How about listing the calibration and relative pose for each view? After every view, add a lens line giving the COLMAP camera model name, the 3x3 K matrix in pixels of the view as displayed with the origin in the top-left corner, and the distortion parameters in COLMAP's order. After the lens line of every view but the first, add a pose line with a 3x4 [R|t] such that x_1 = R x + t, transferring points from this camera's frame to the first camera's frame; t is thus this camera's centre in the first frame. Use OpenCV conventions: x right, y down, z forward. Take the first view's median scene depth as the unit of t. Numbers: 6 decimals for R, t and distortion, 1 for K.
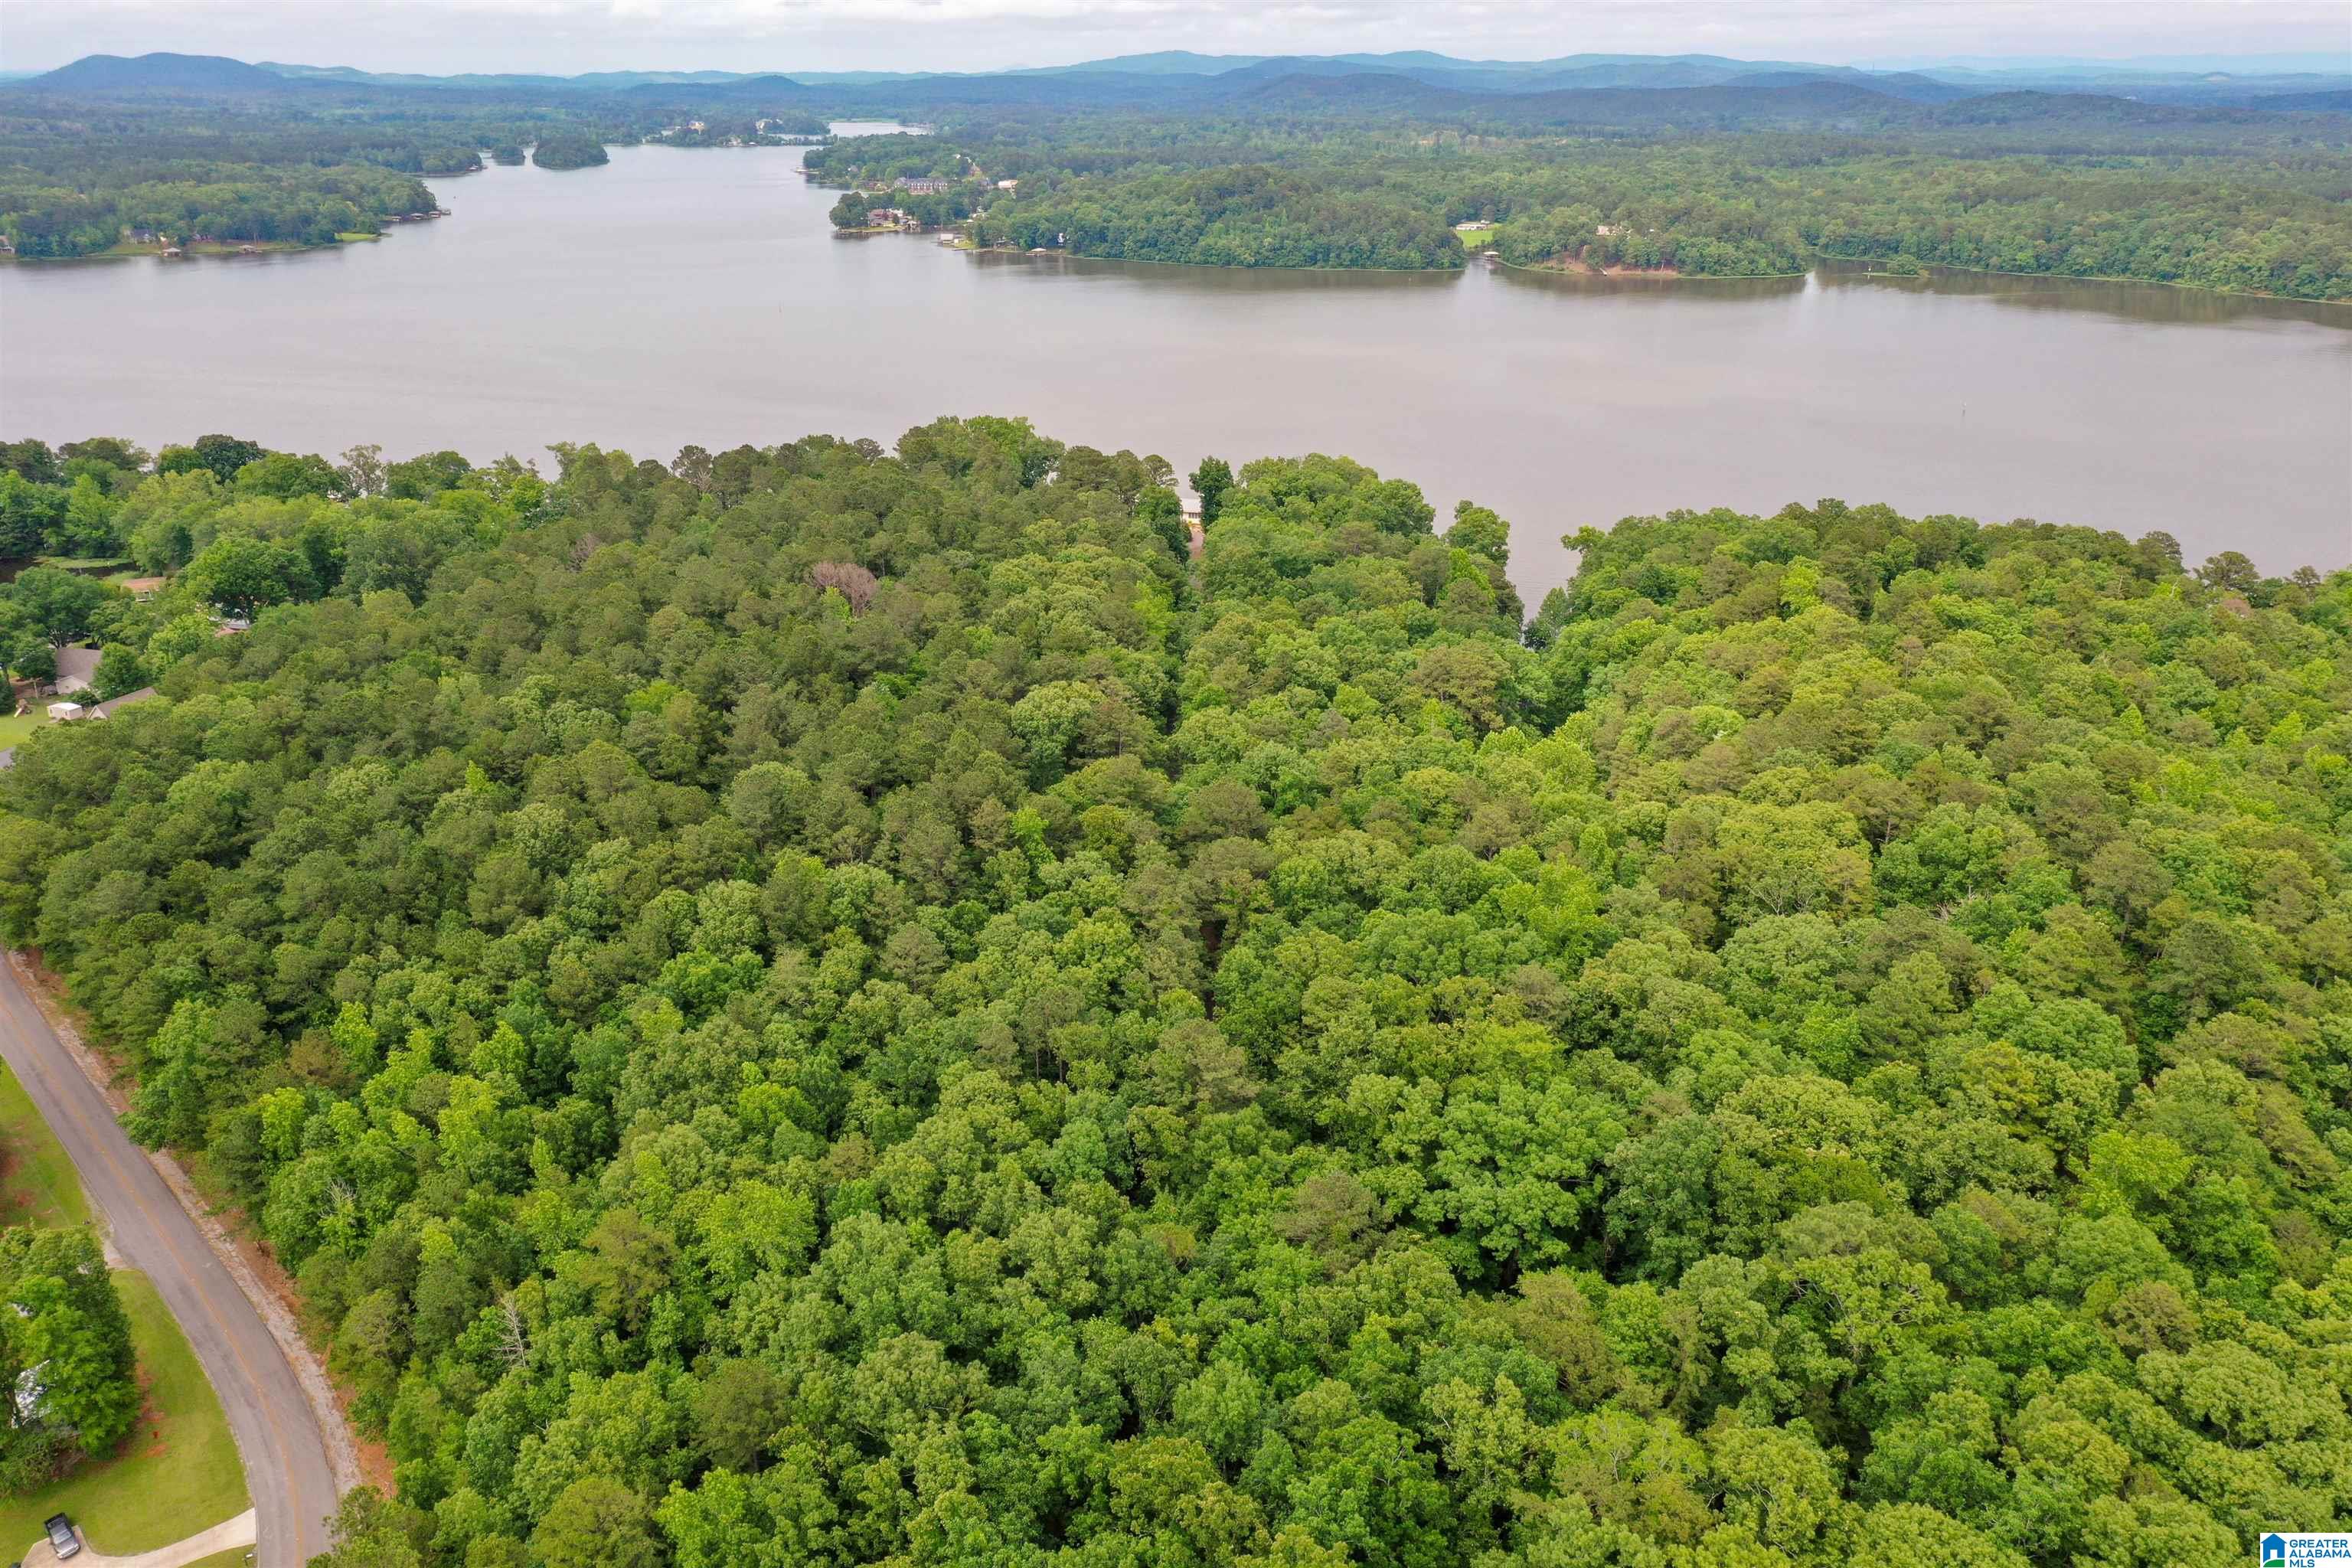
lens RADIAL K [[1841.1, 0, 1178.0], [0, 1841.1, 789.2], [0, 0, 1]] dist [0.006055, -0.000452]
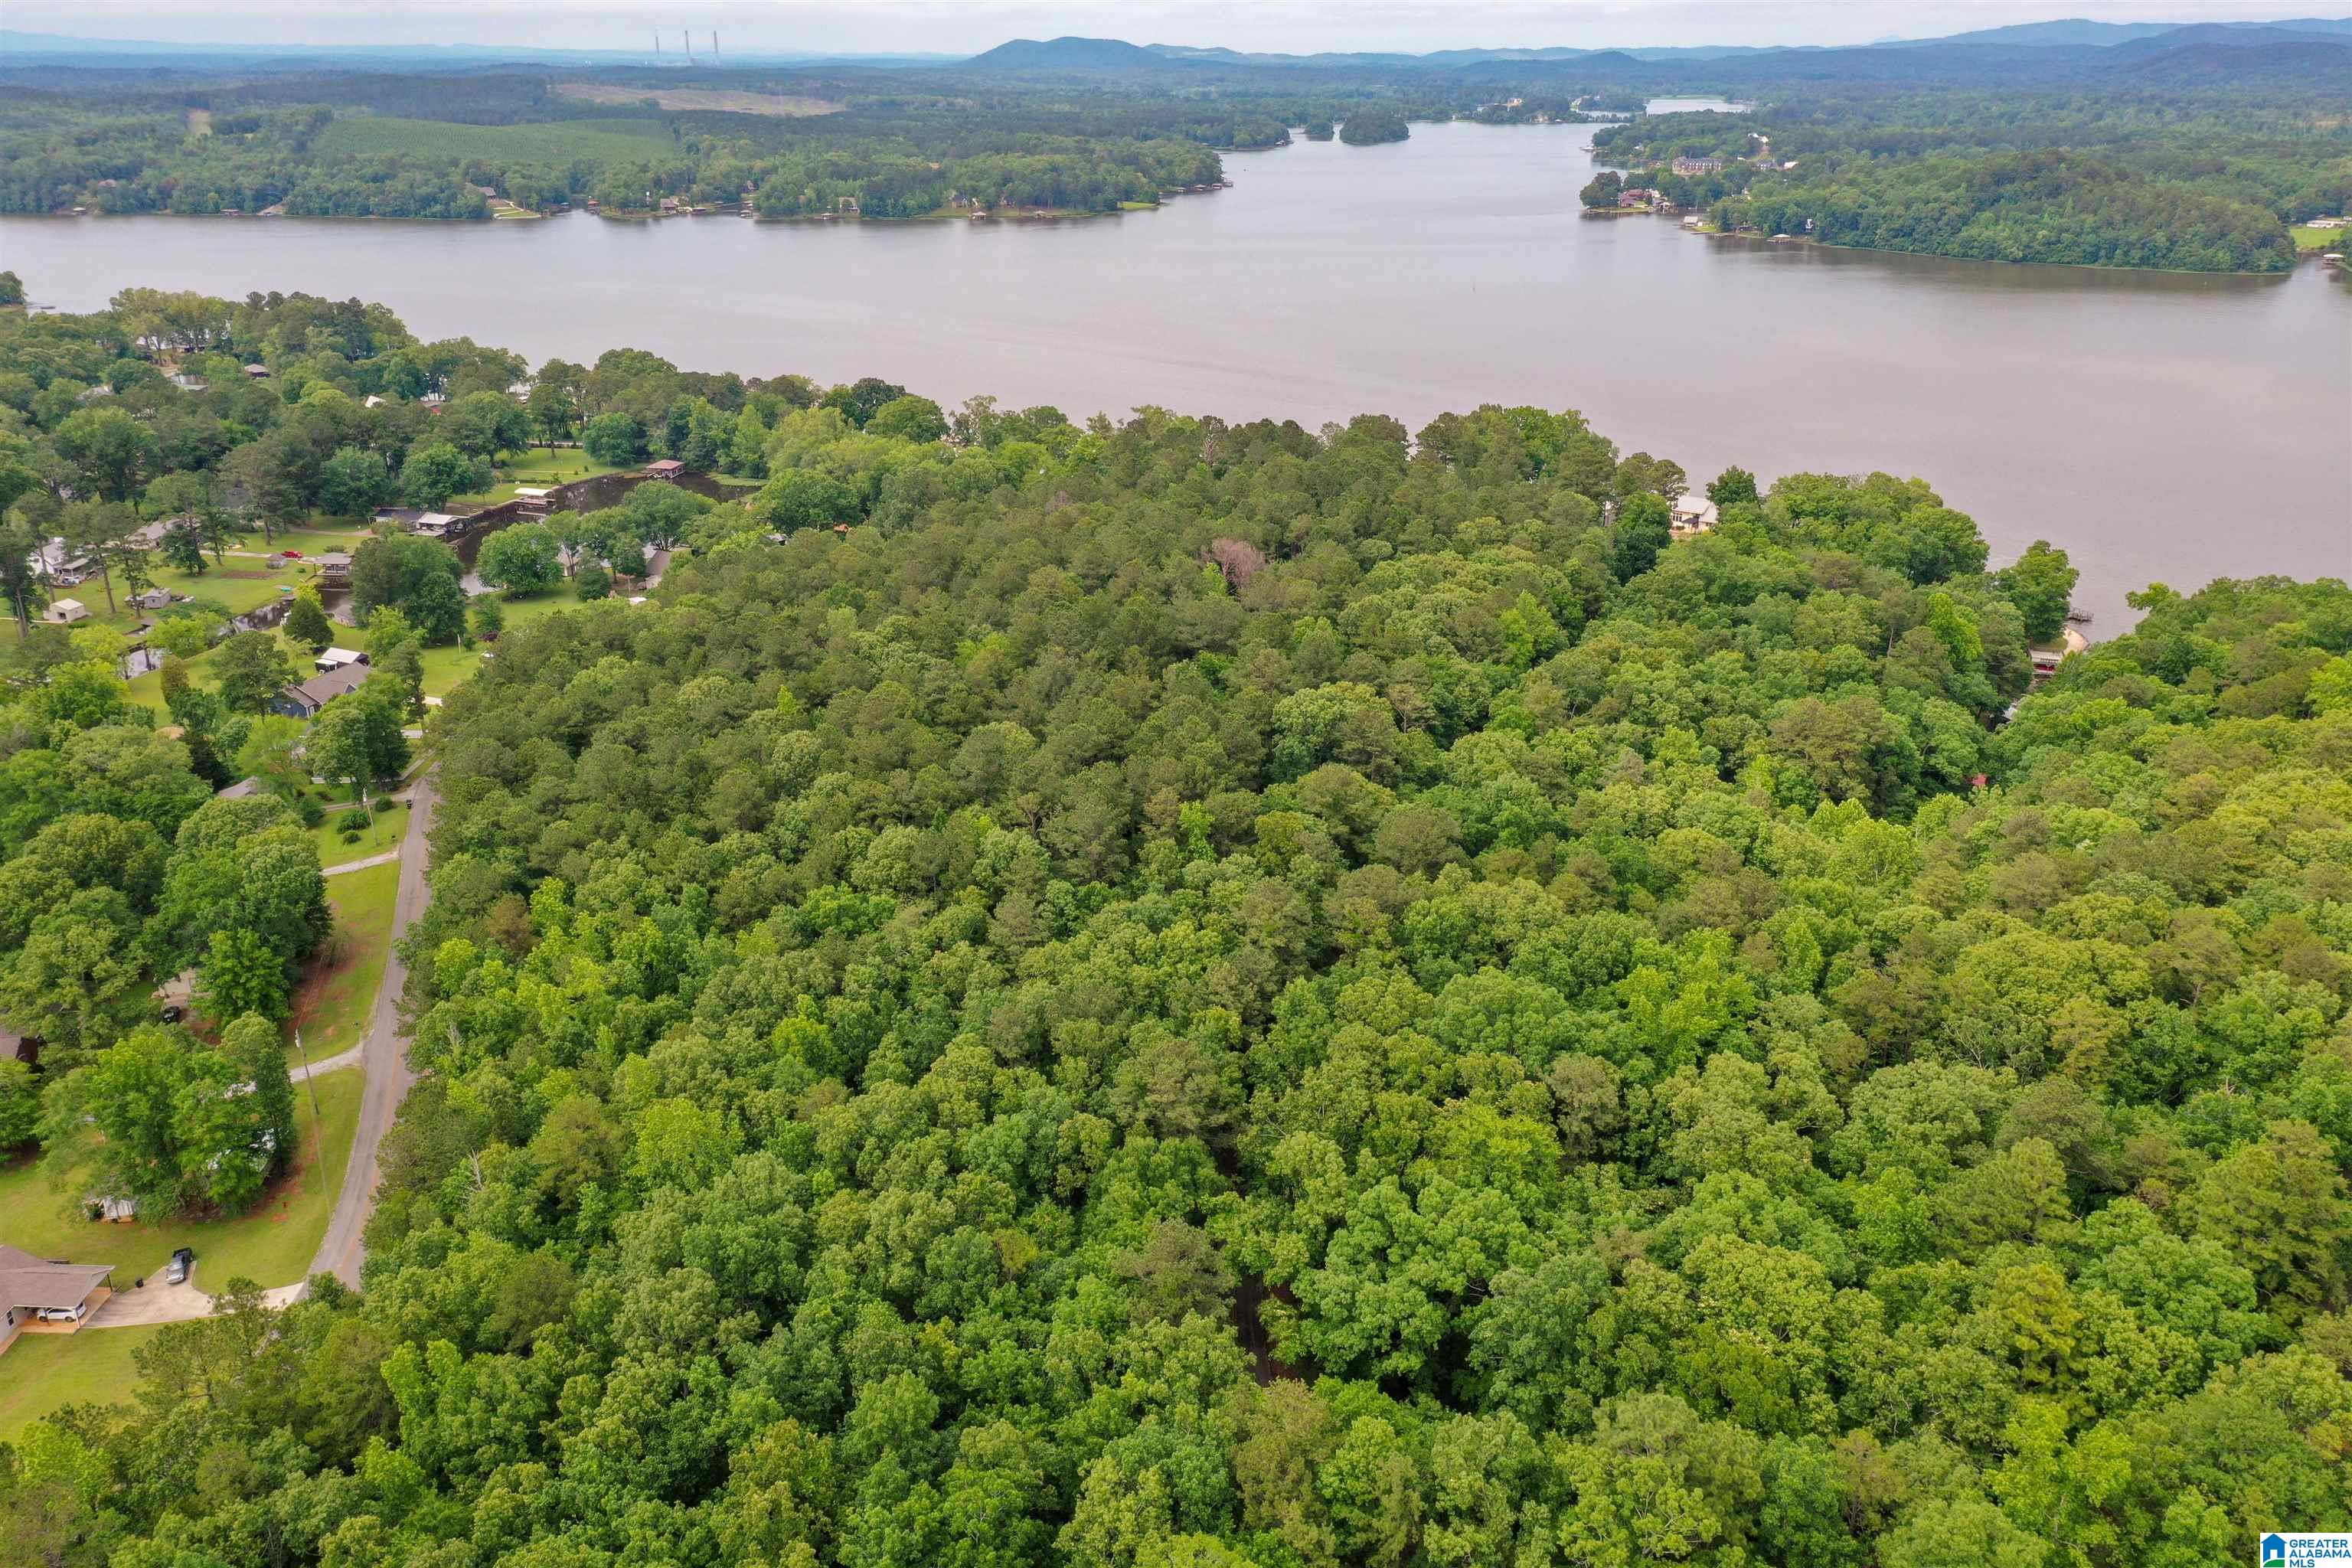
lens RADIAL K [[1841.1, 0, 1174.7], [0, 1841.1, 798.3], [0, 0, 1]] dist [0.006055, -0.000452]
pose [[0.910238, 0.149139, -0.386295, 0.164342], [-0.143144, 0.988705, 0.044420, -0.019328], [0.388556, 0.014863, 0.921305, 0.048364]]
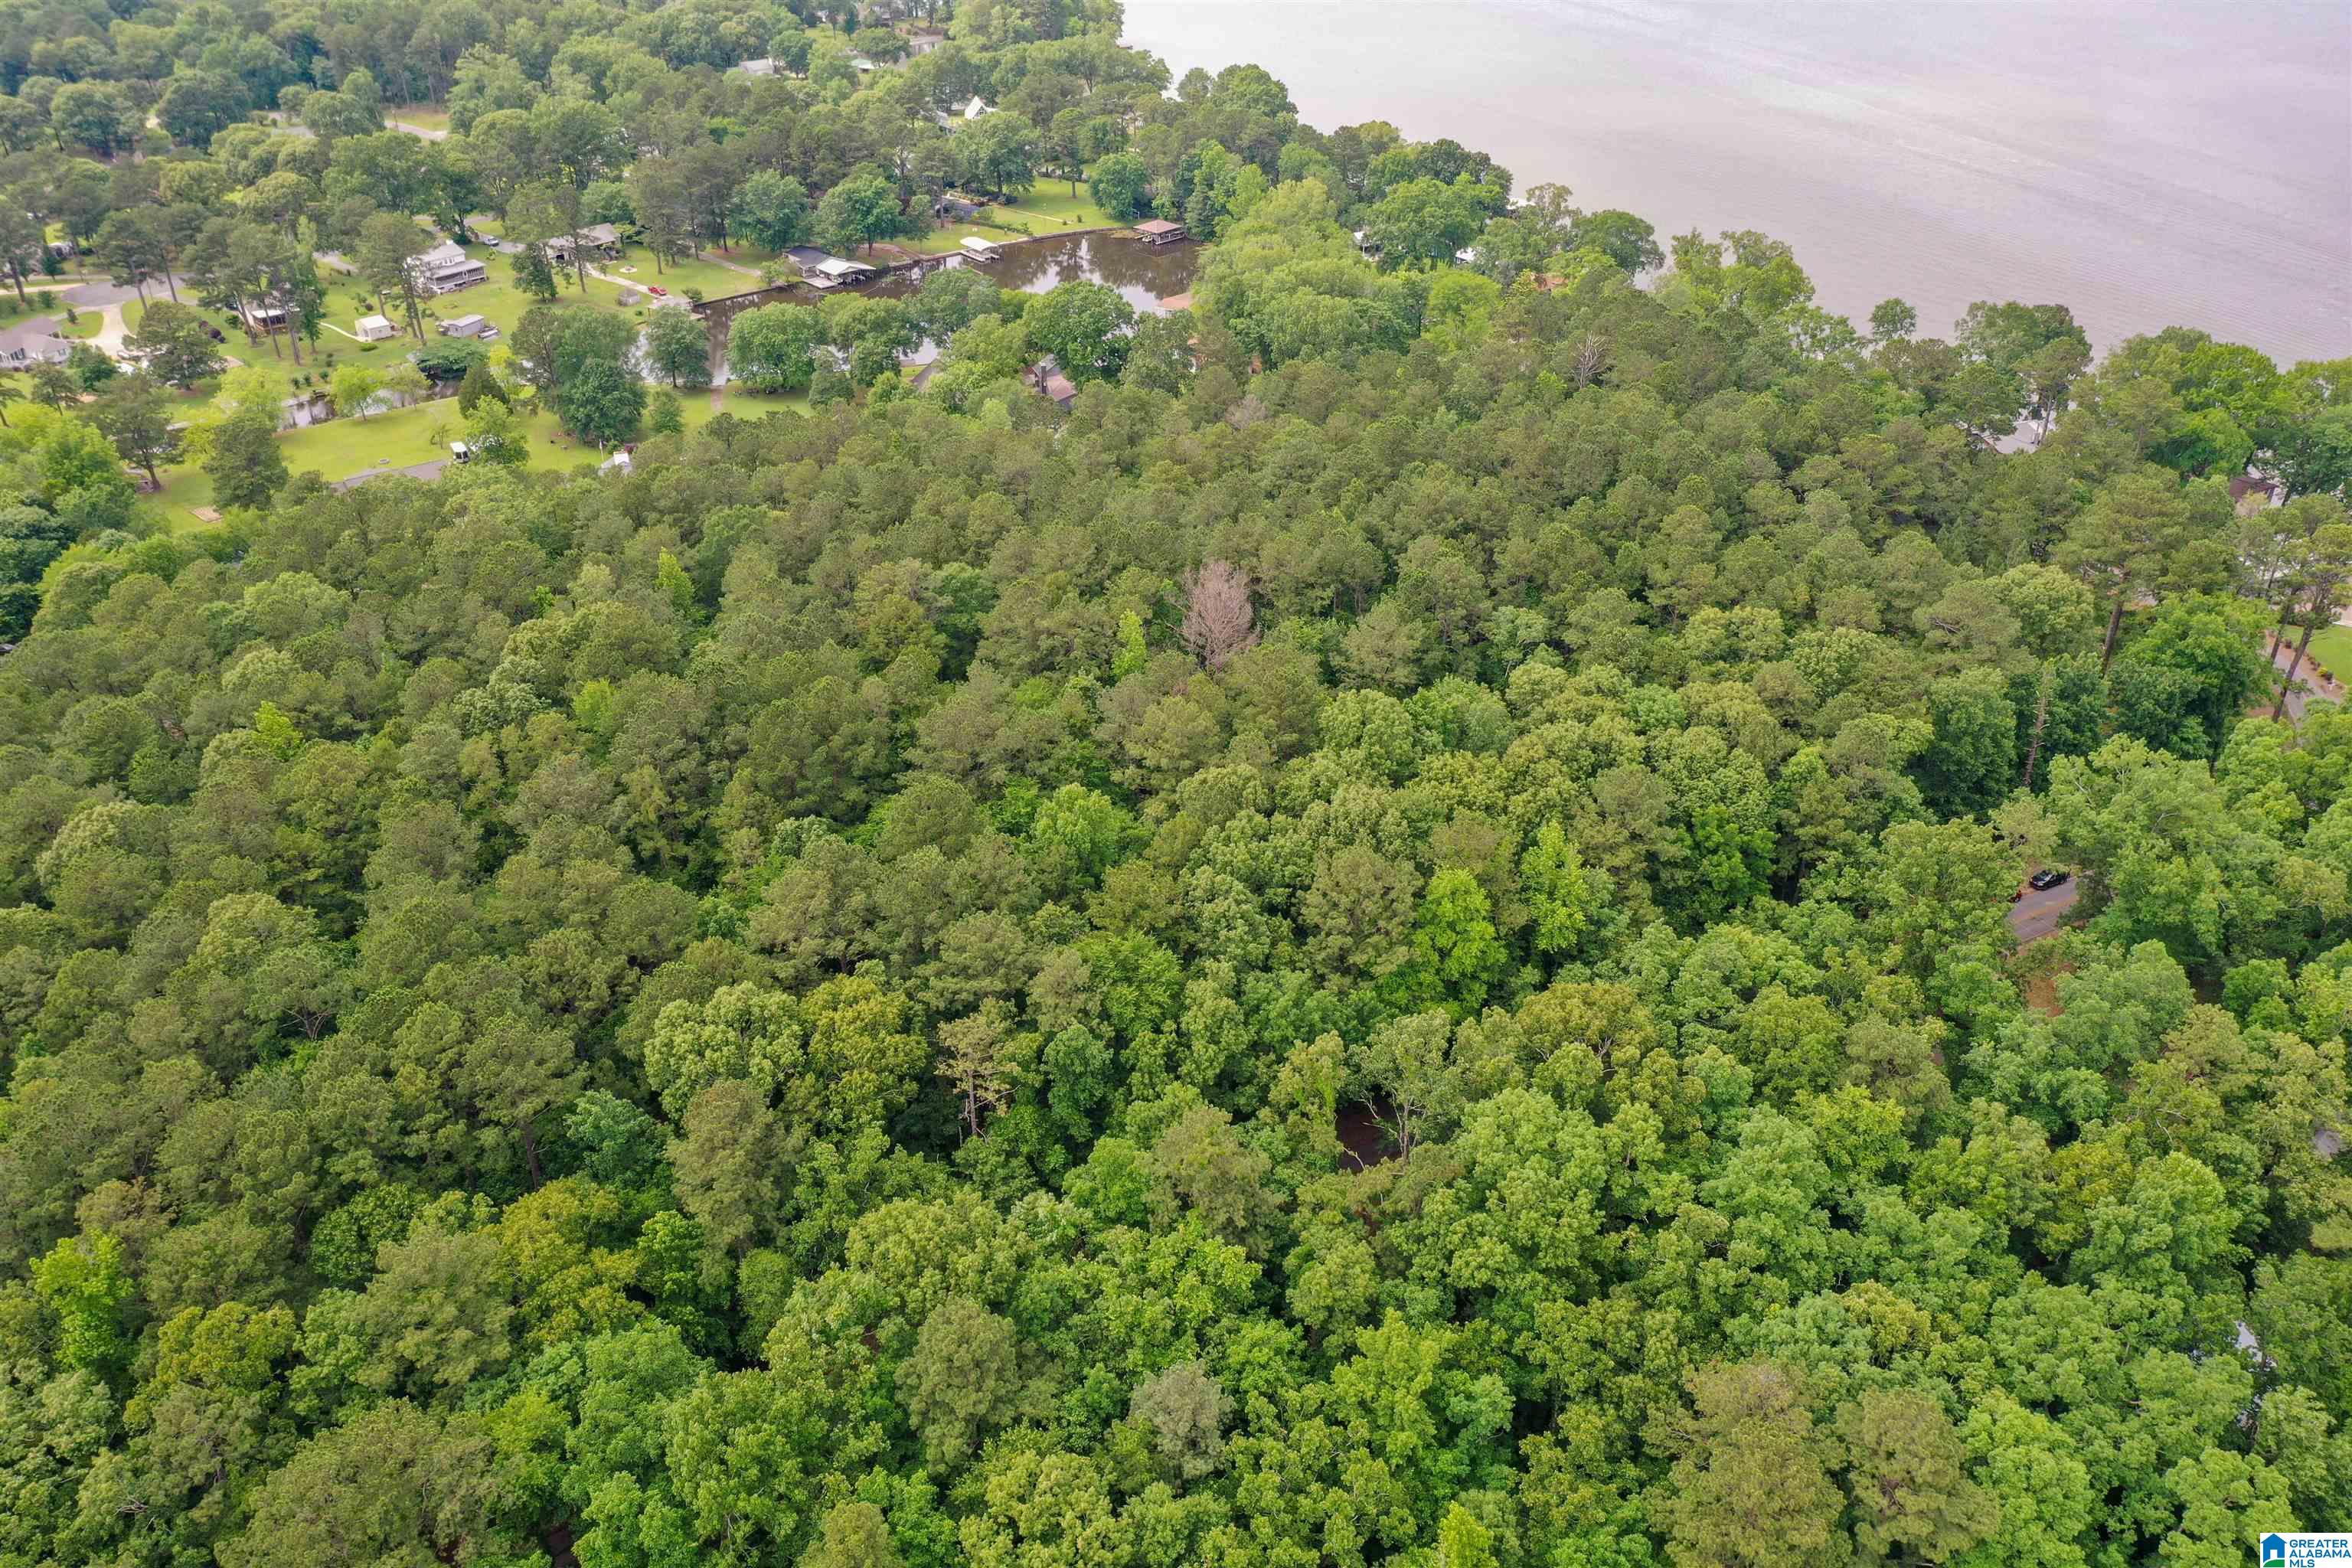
lens RADIAL K [[1841.1, 0, 1173.1], [0, 1841.1, 791.2], [0, 0, 1]] dist [0.006055, -0.000452]
pose [[0.536396, 0.426209, -0.728440, 0.226830], [-0.292921, 0.903479, 0.312927, -0.201068], [0.791503, 0.045523, 0.609468, 0.520106]]
